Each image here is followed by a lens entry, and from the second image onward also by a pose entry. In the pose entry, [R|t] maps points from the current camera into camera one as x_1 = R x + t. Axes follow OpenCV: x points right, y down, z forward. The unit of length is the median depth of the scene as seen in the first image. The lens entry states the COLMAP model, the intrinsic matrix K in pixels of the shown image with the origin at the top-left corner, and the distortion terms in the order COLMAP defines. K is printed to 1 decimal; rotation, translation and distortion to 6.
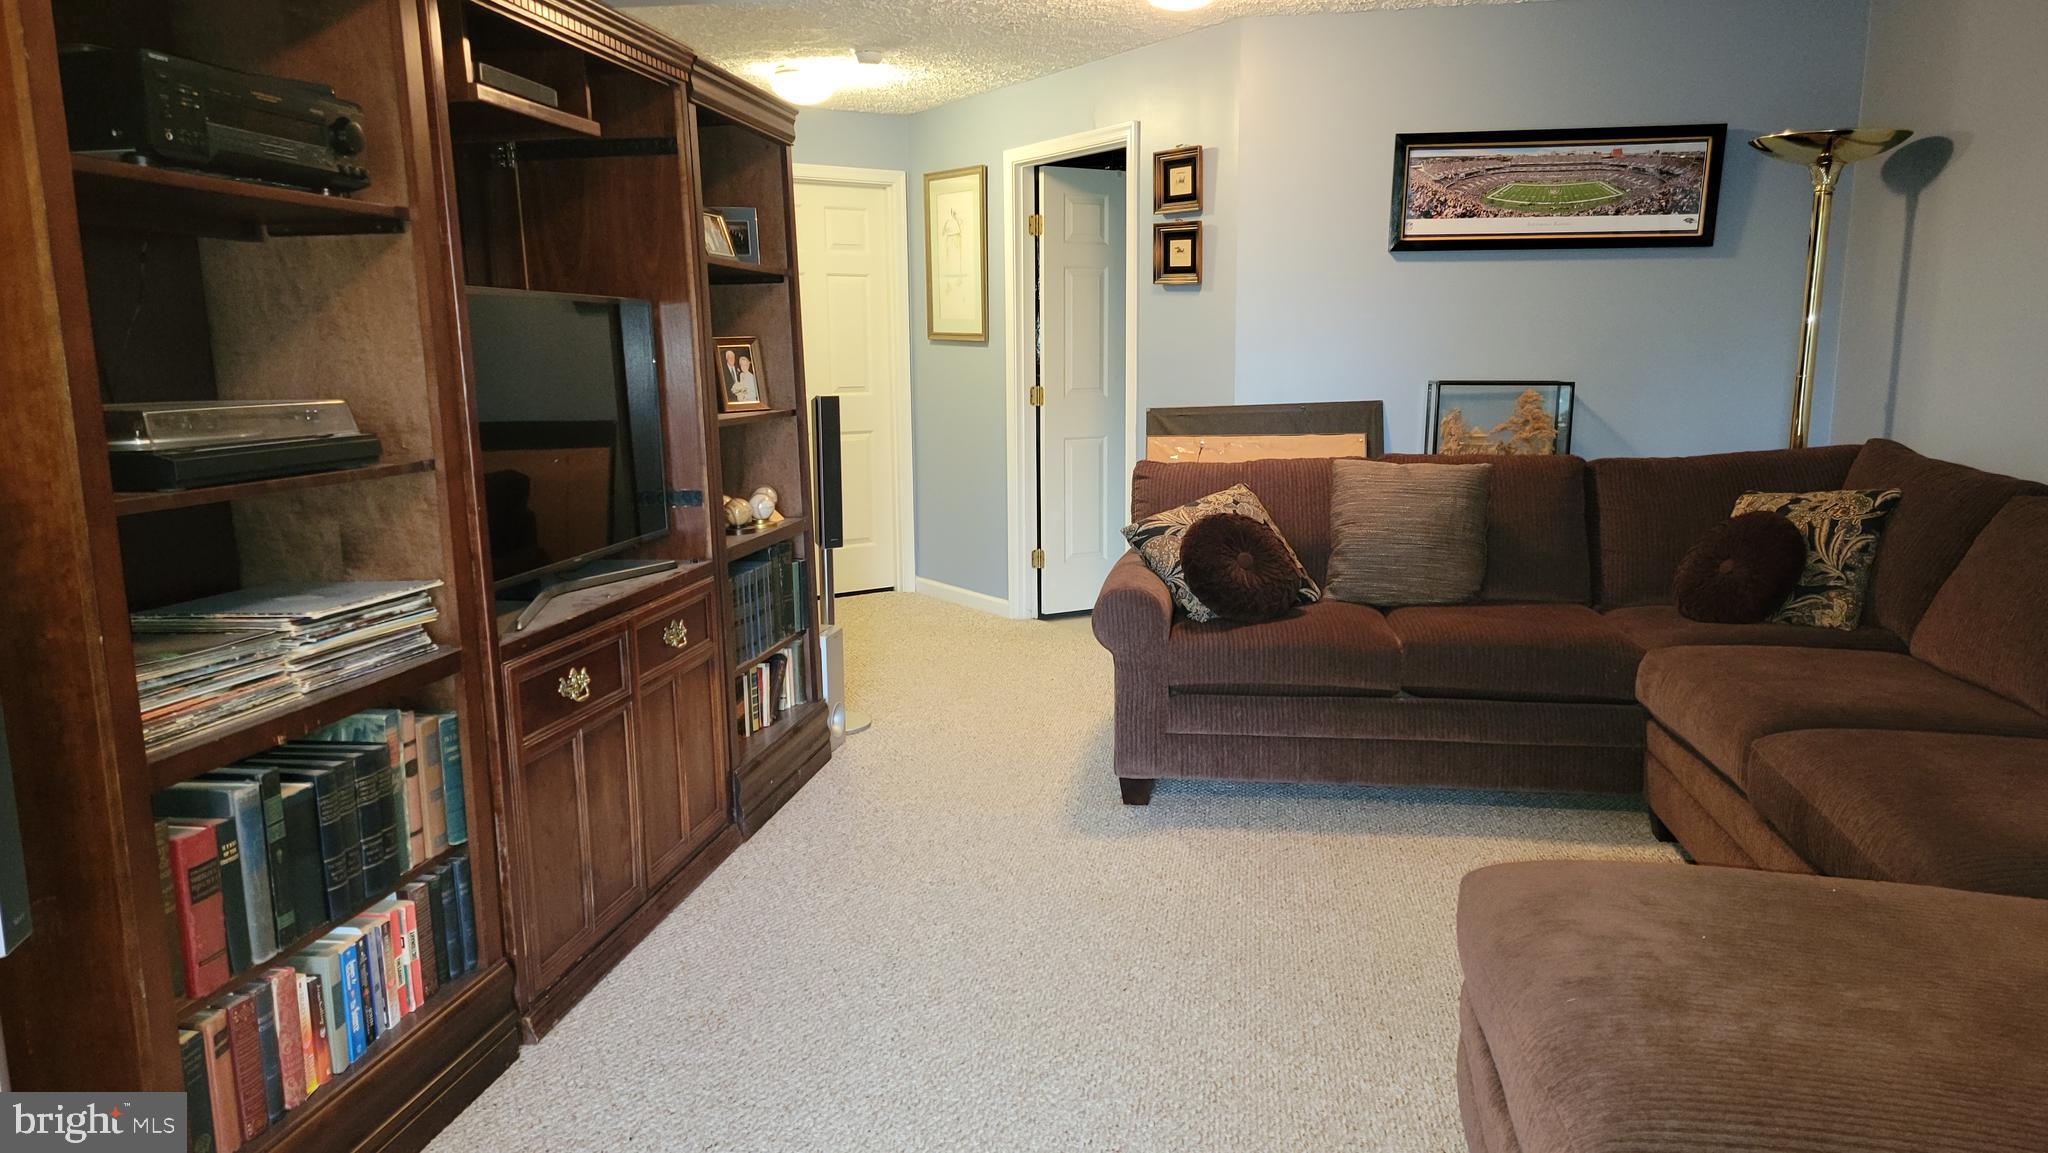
lens RADIAL K [[1402.0, 0, 1028.1], [0, 1402.0, 588.3], [0, 0, 1]] dist [0.088366, -0.079727]
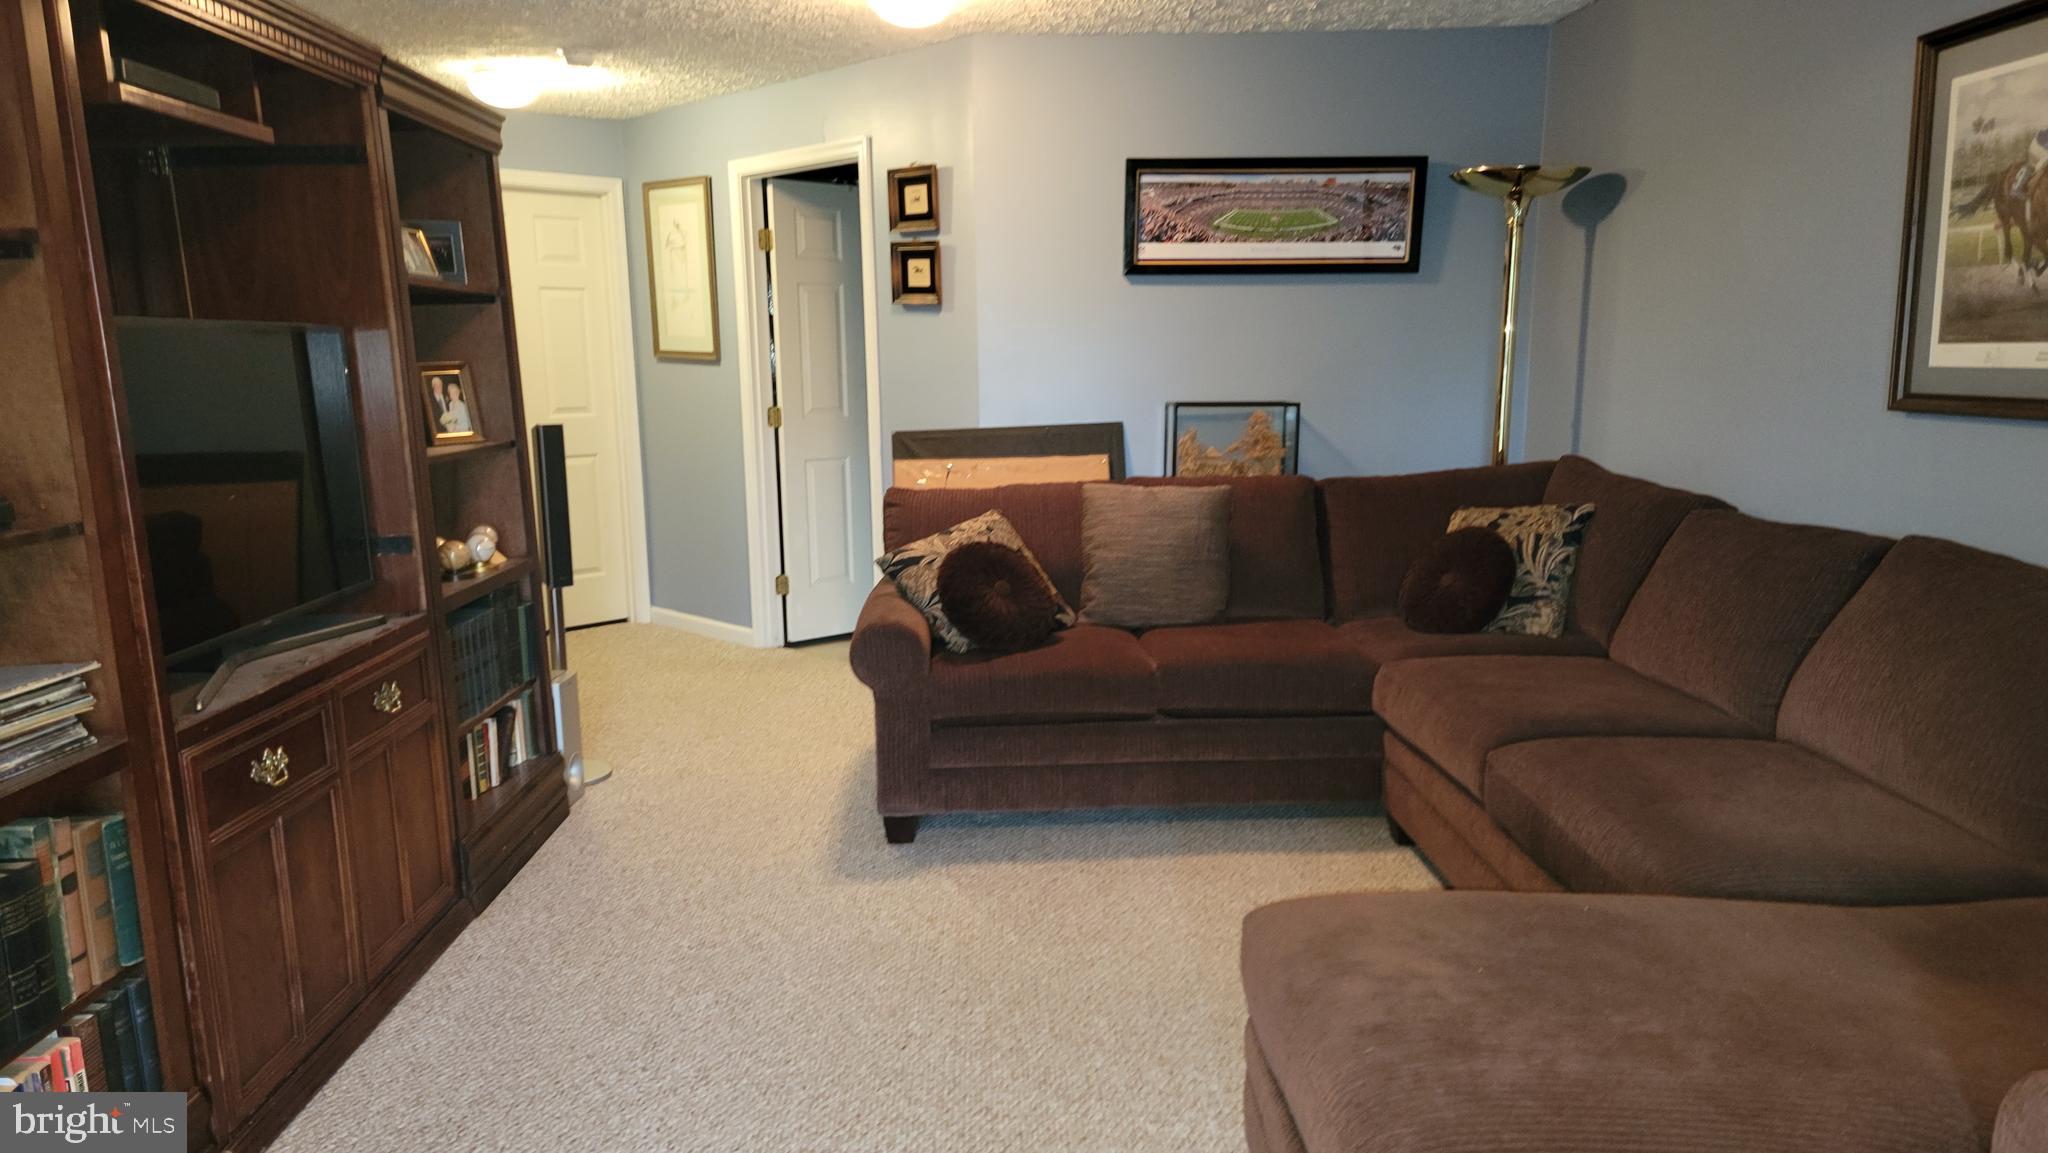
lens RADIAL K [[1395.1, 0, 1016.5], [0, 1395.1, 610.9], [0, 0, 1]] dist [0.081210, -0.063620]
pose [[0.982912, -0.036483, 0.180427, -0.013864], [0.034313, 0.999297, 0.015137, -0.019989], [-0.180852, -0.008687, 0.983472, 0.032600]]
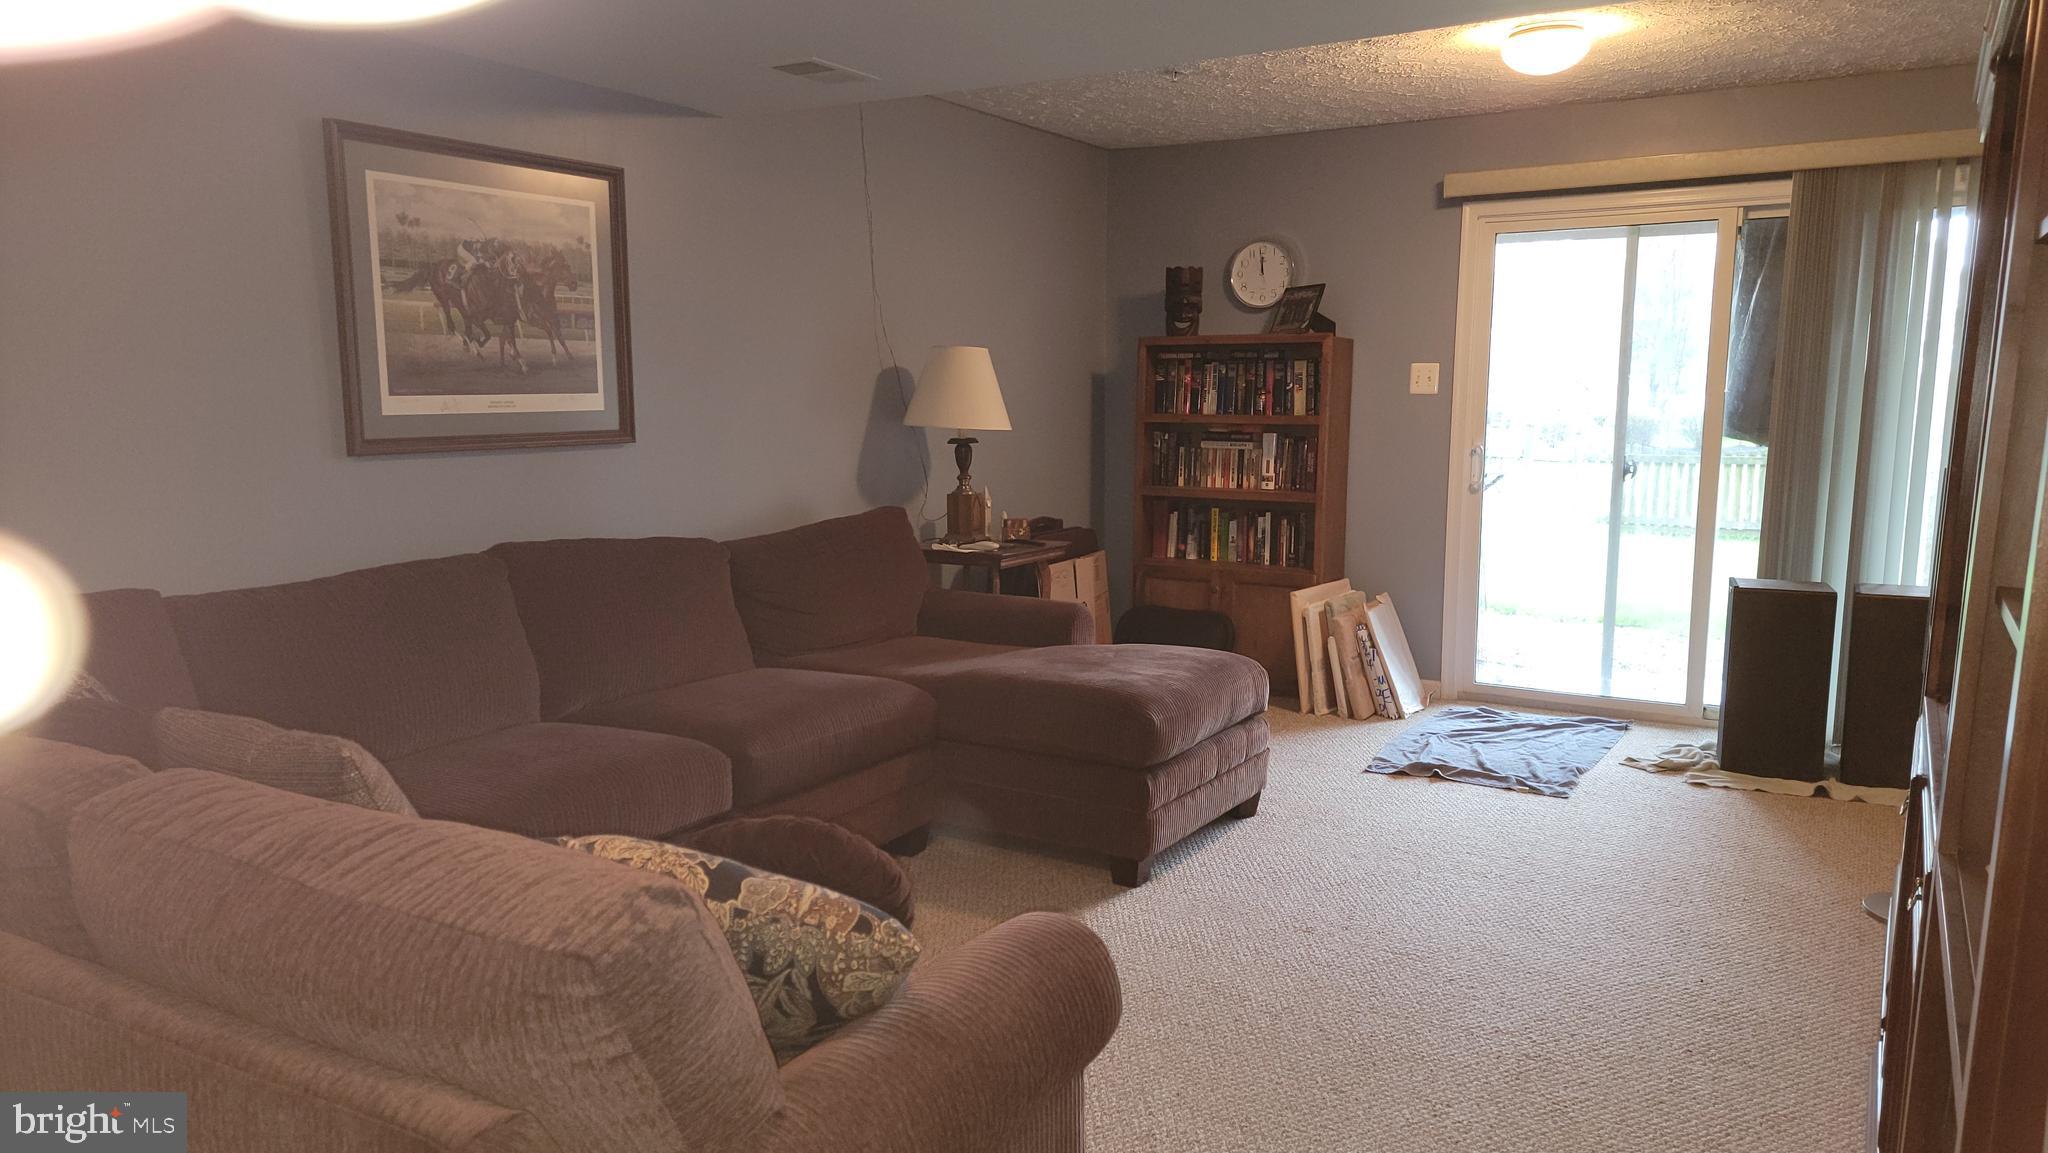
lens RADIAL K [[1402.0, 0, 1028.1], [0, 1402.0, 588.3], [0, 0, 1]] dist [0.088366, -0.079727]
pose [[-0.928112, -0.043709, 0.369726, -0.106161], [0.074374, 0.951300, 0.299160, -0.296652], [-0.364796, 0.305152, -0.879662, 1.595759]]
